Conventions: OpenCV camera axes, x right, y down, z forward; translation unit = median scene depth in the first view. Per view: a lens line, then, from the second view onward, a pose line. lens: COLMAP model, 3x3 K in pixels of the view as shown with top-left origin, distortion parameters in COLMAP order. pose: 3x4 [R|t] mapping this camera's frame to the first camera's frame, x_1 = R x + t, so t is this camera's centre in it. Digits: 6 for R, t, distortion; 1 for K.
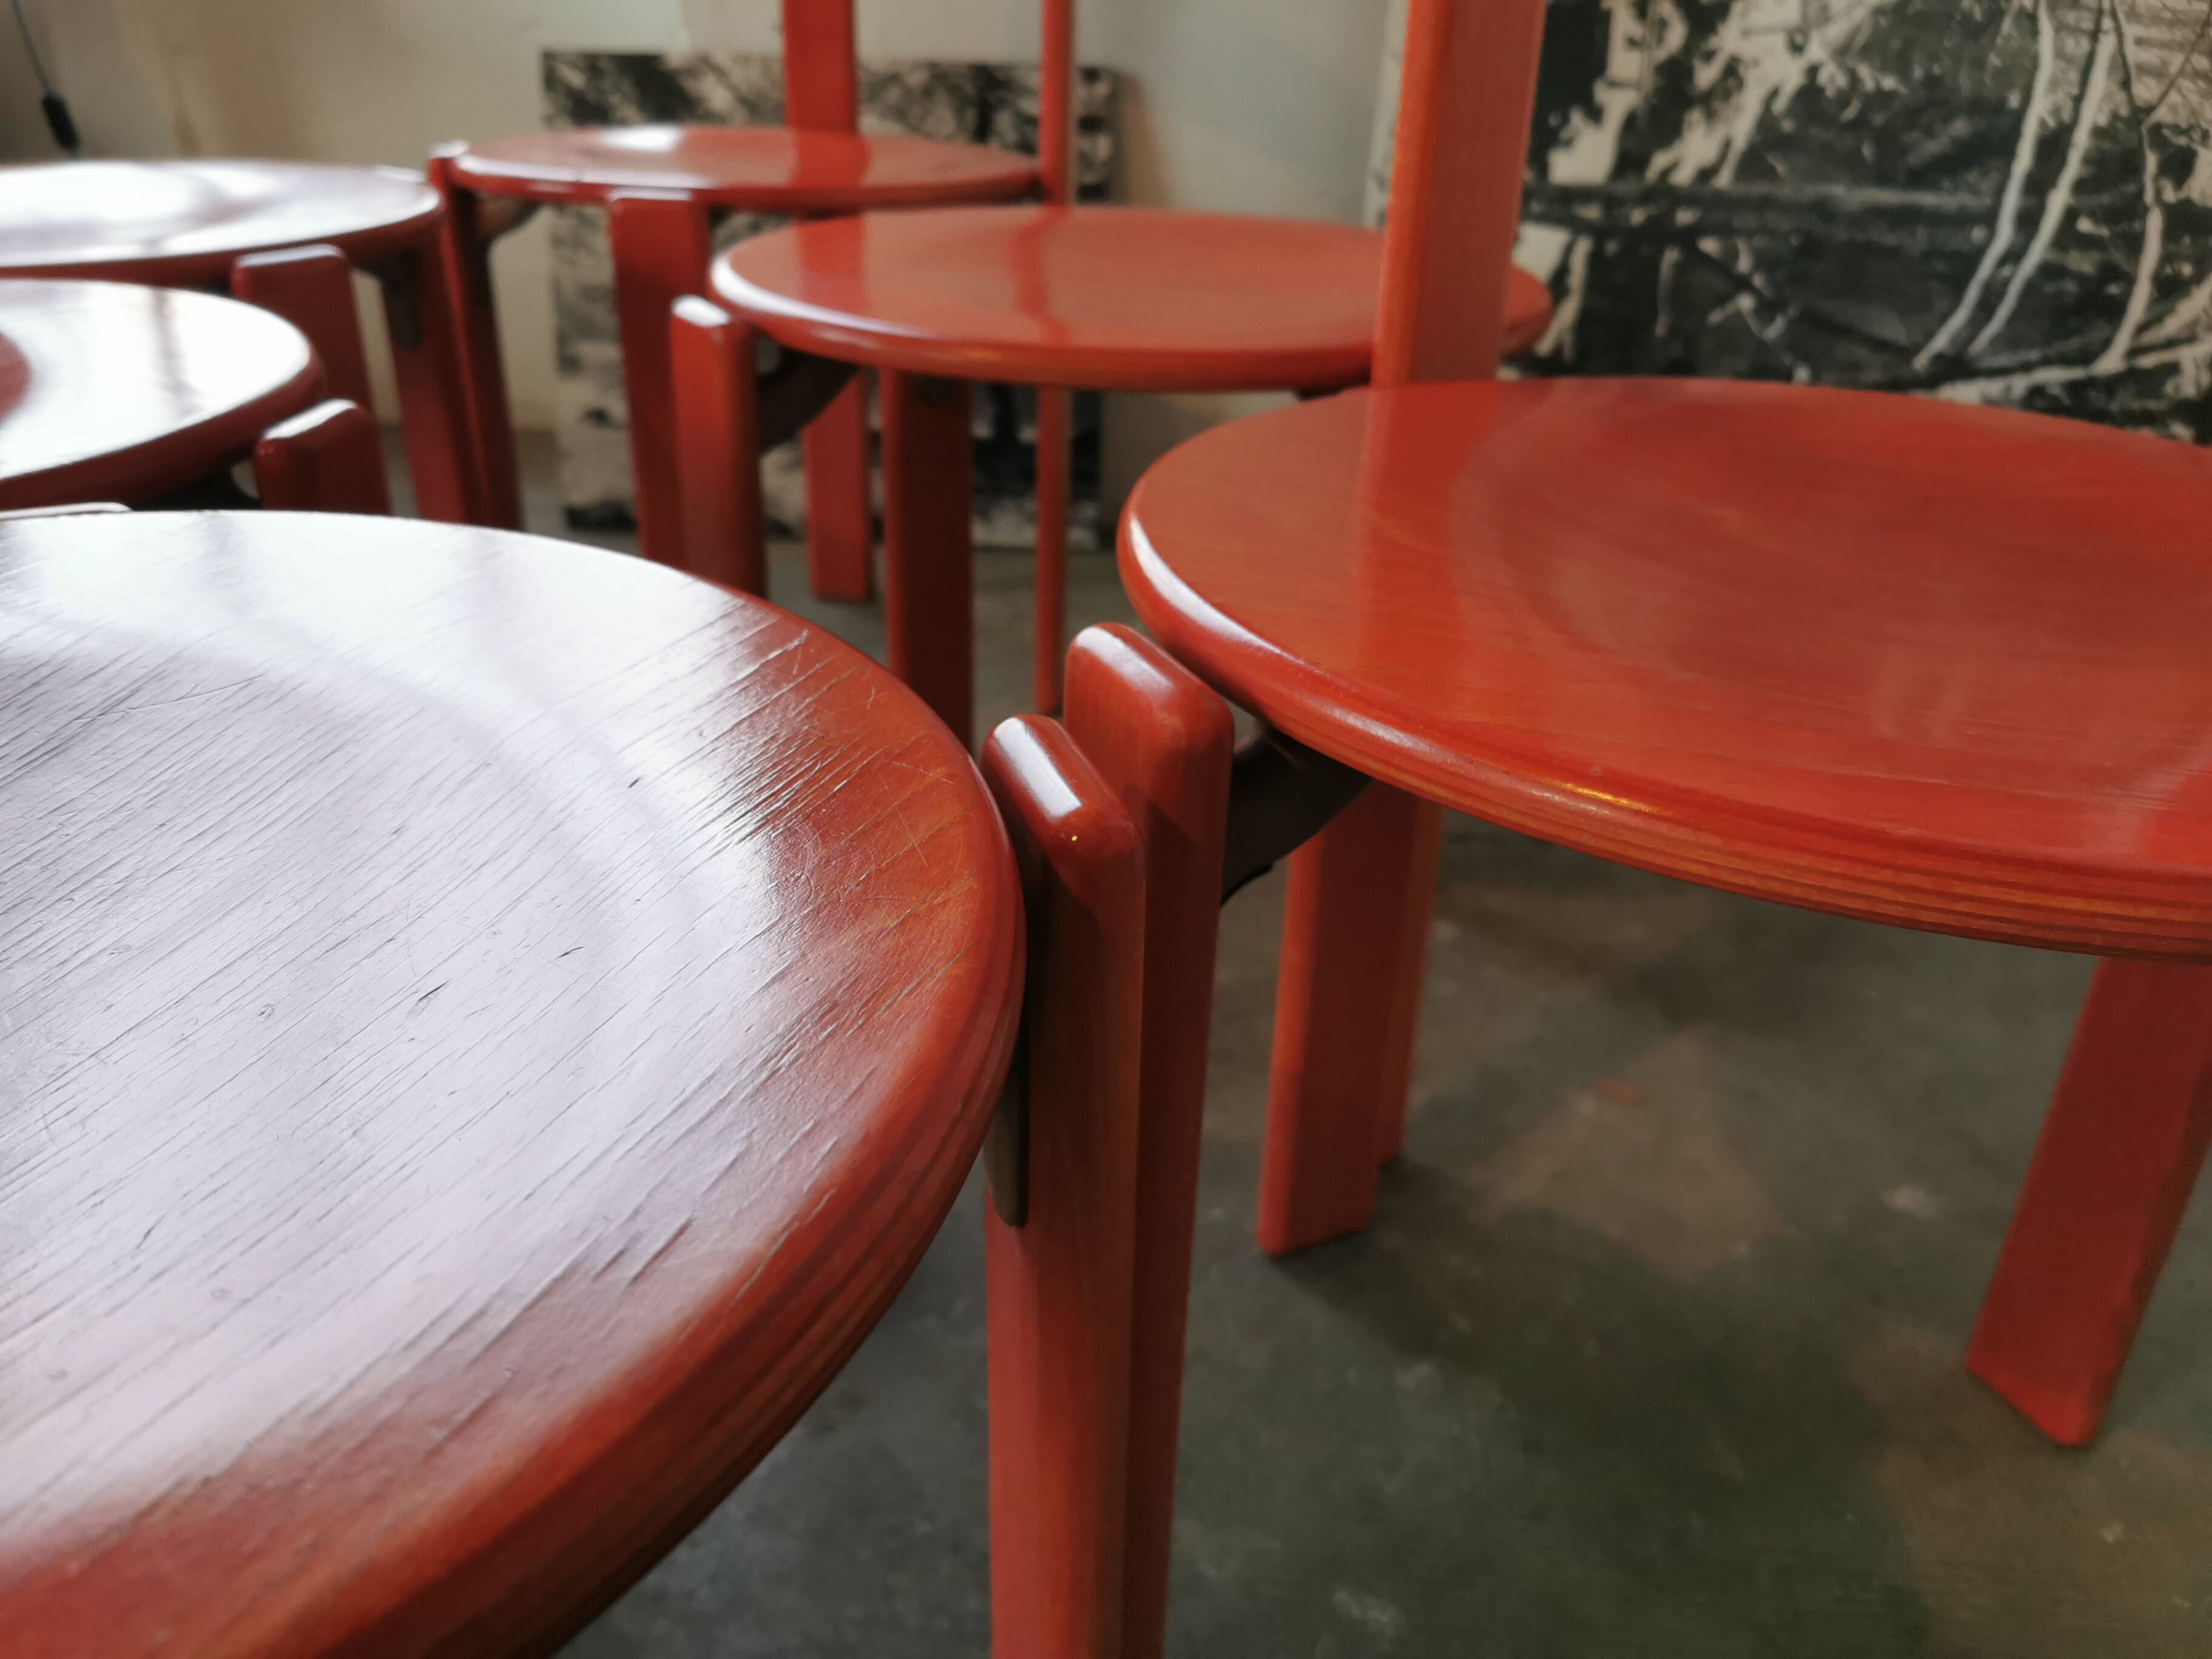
lens RADIAL K [[1756.0, 0, 1093.5], [0, 1756.0, 822.3], [0, 0, 1]] dist [0.015888, -0.039099]
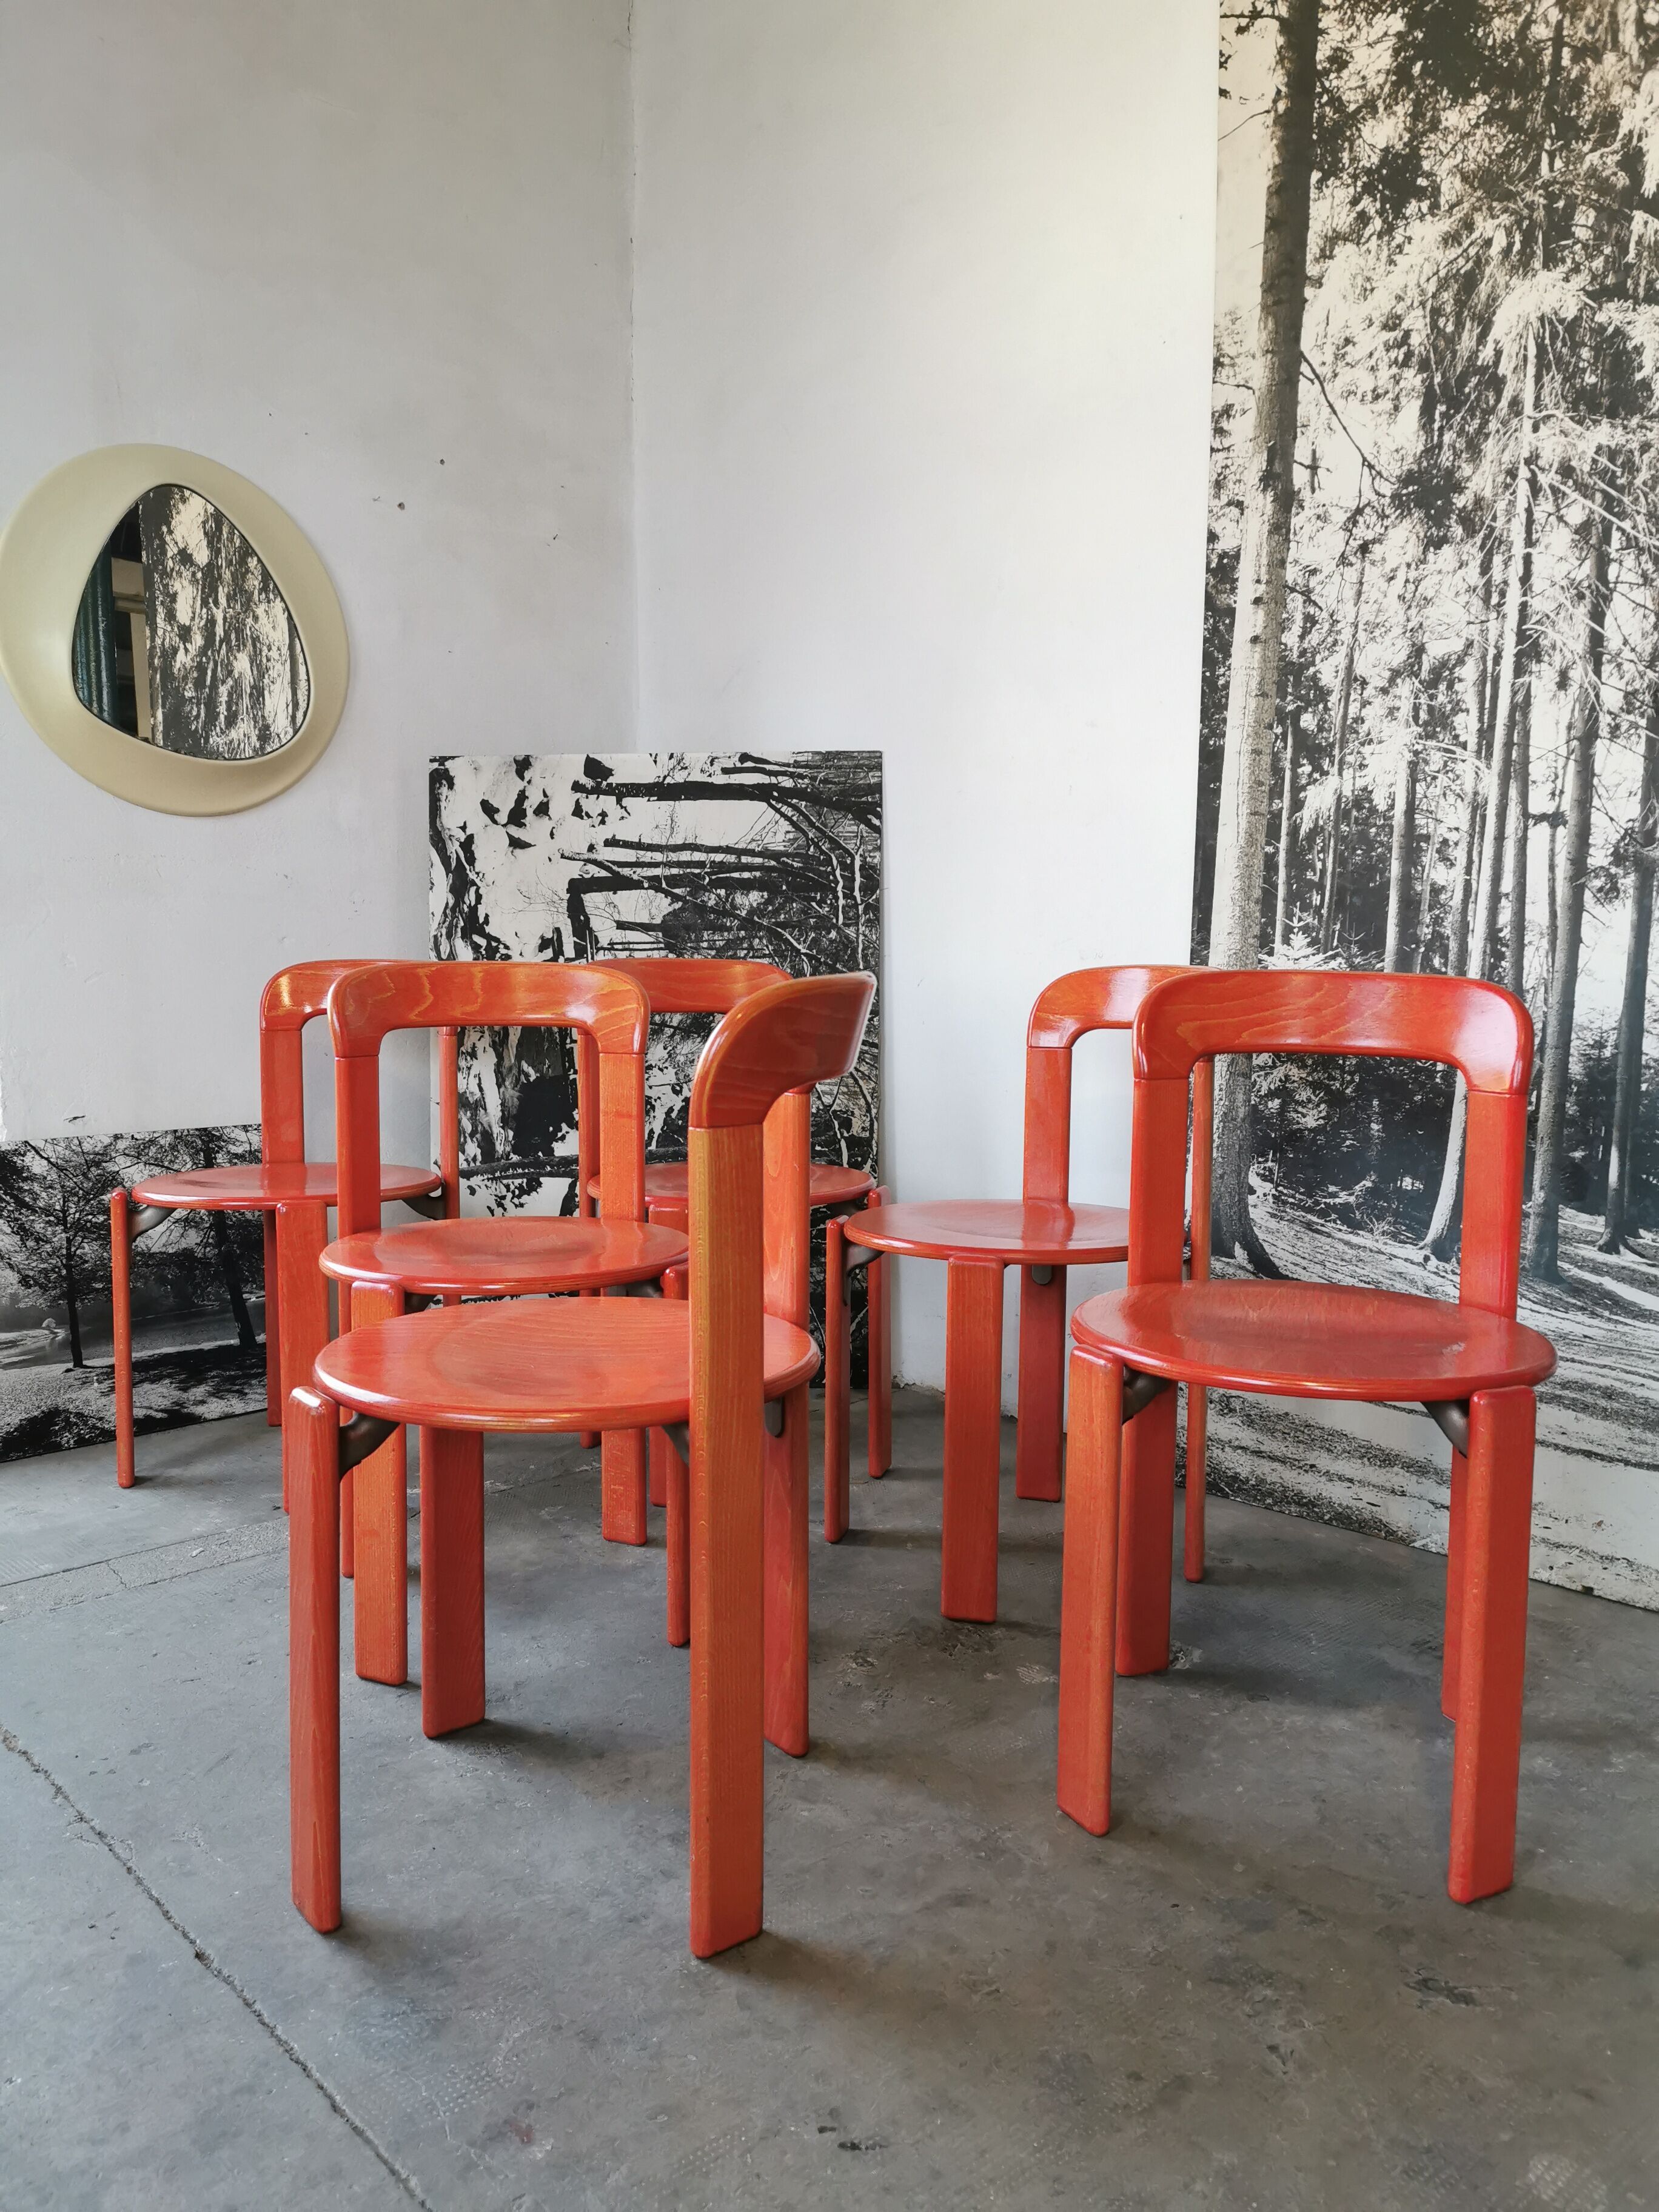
lens RADIAL K [[1717.4, 0, 831.8], [0, 1717.4, 1087.9], [0, 0, 1]] dist [0.061584, -0.091005]
pose [[0.668790, -0.079874, 0.739148, -1.261582], [0.341702, 0.916002, -0.210191, 0.118060], [-0.660272, 0.393142, 0.639906, -0.662964]]
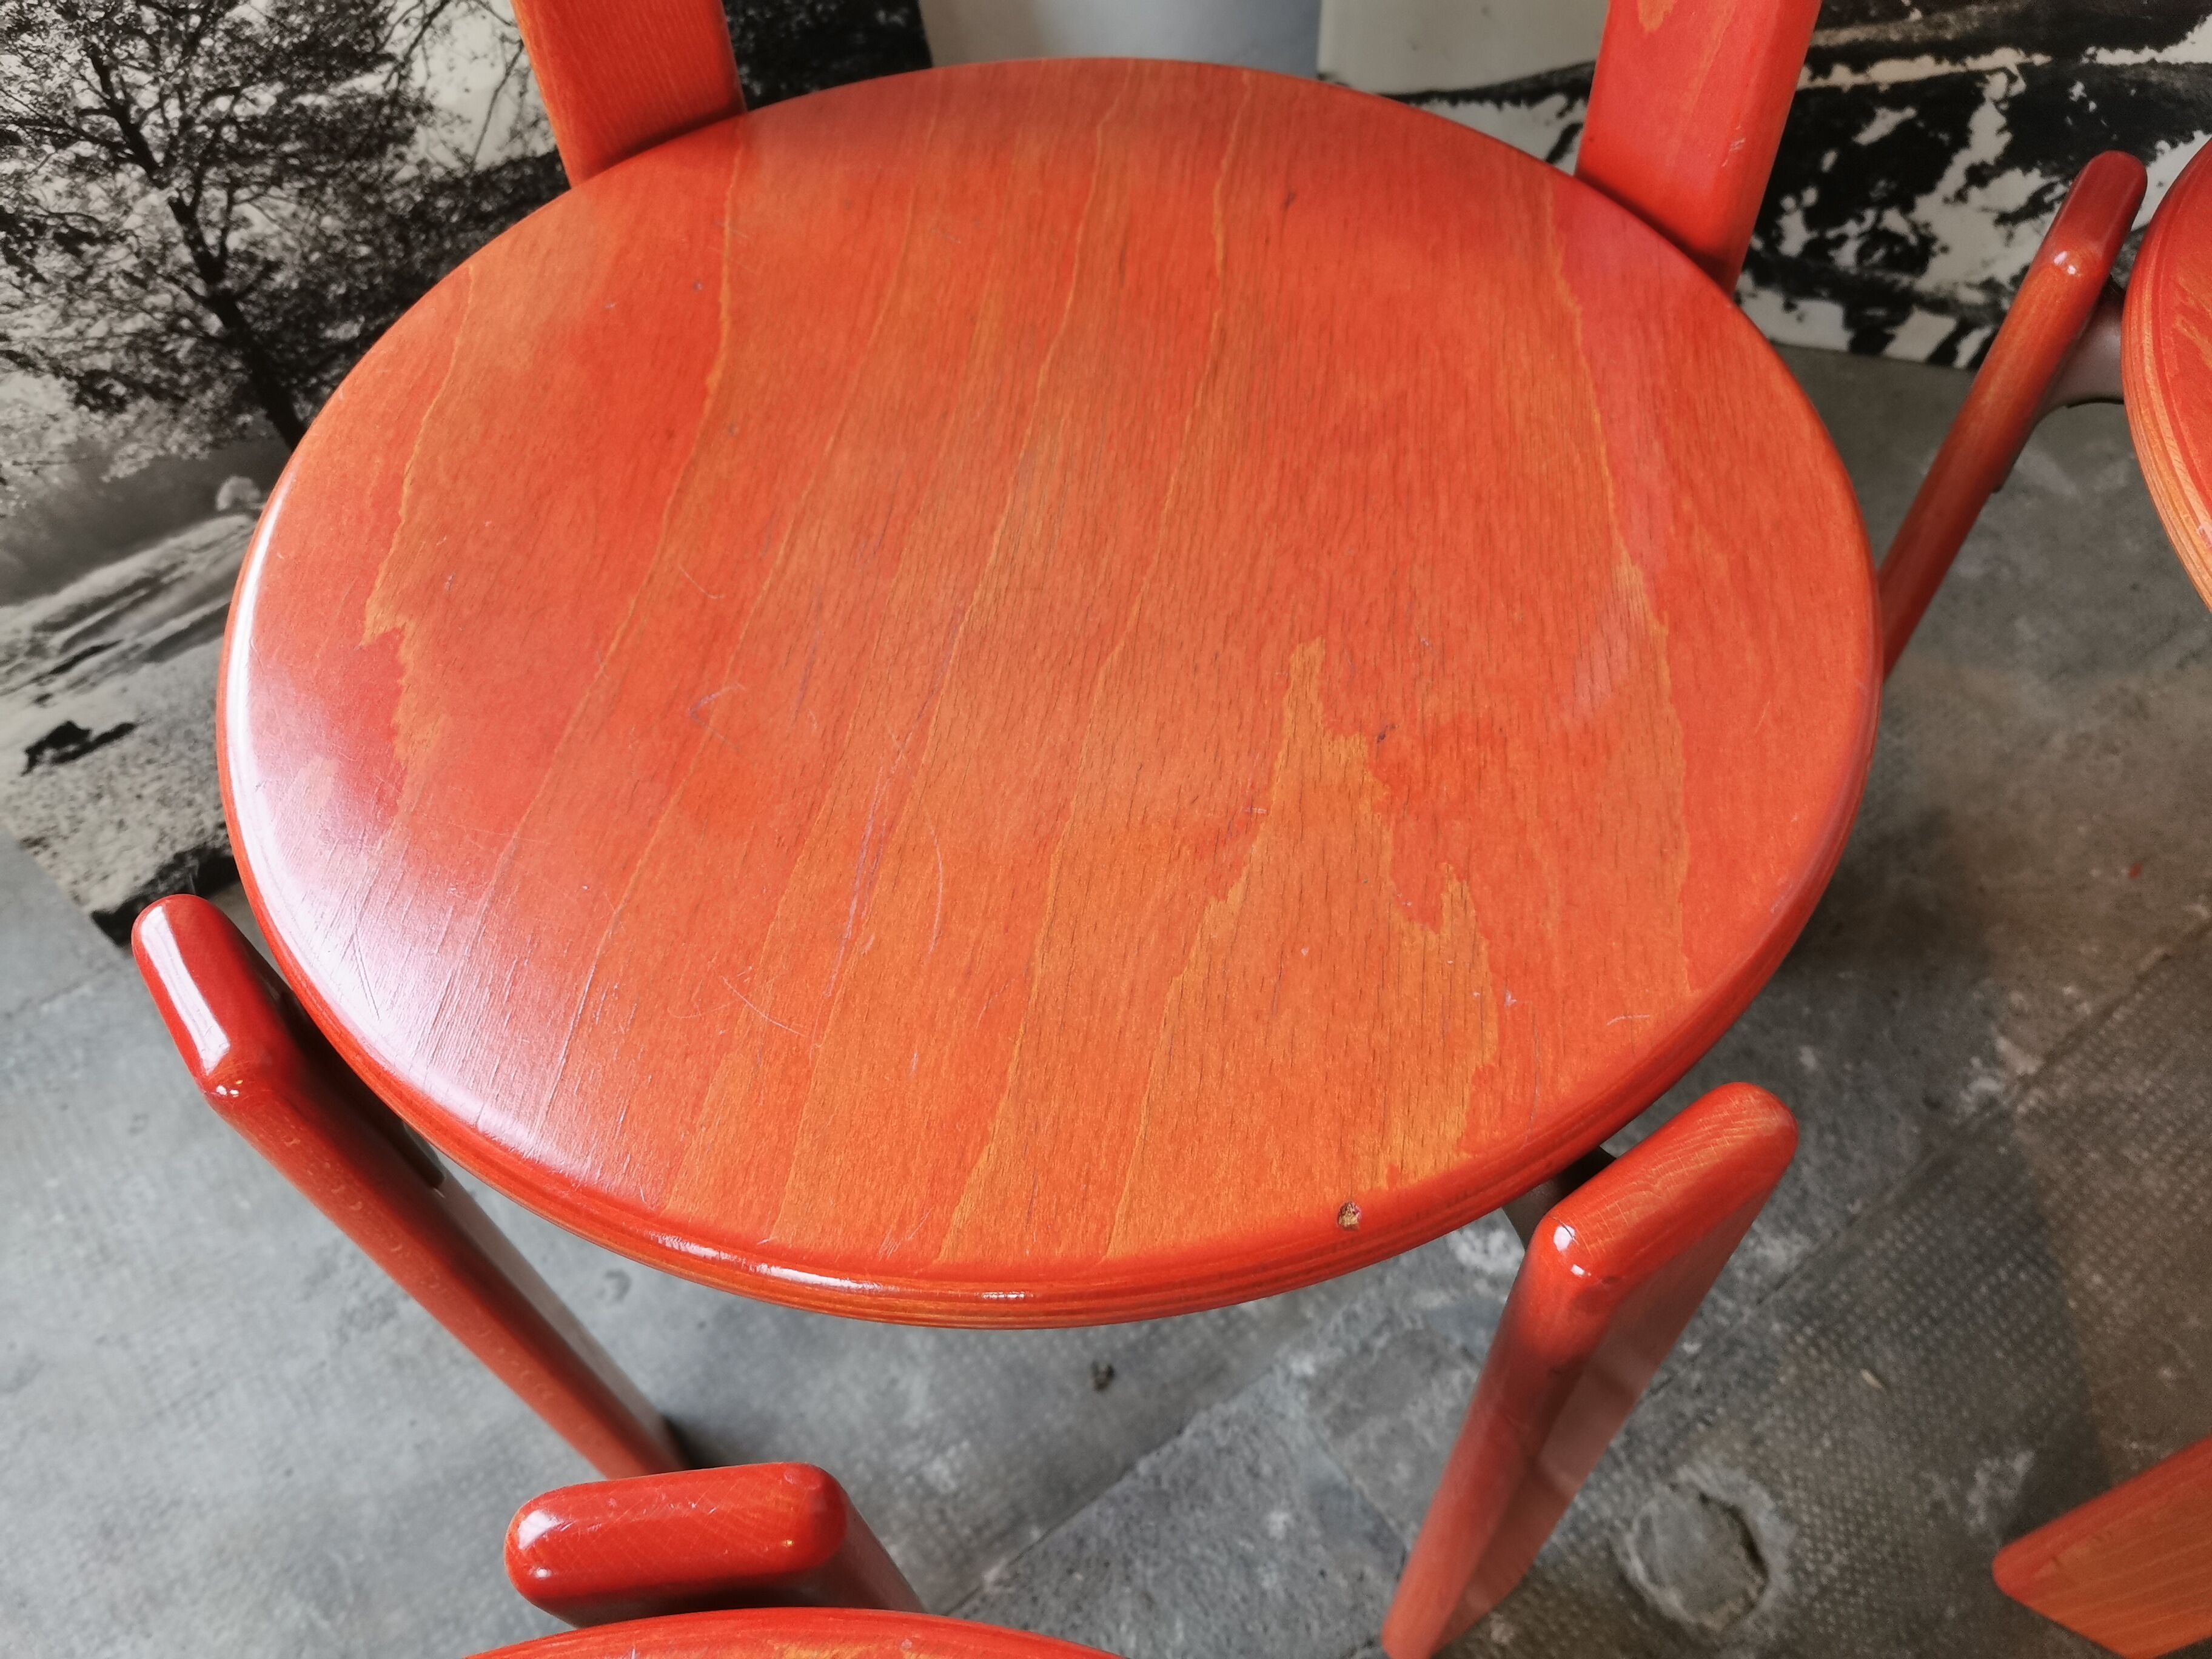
lens RADIAL K [[1717.4, 0, 1100.4], [0, 1717.4, 836.9], [0, 0, 1]] dist [0.061584, -0.091005]
pose [[0.758808, -0.568392, 0.318025, -0.361192], [0.340912, 0.762663, 0.549658, -0.562847], [-0.554967, -0.308667, 0.772487, 0.770012]]
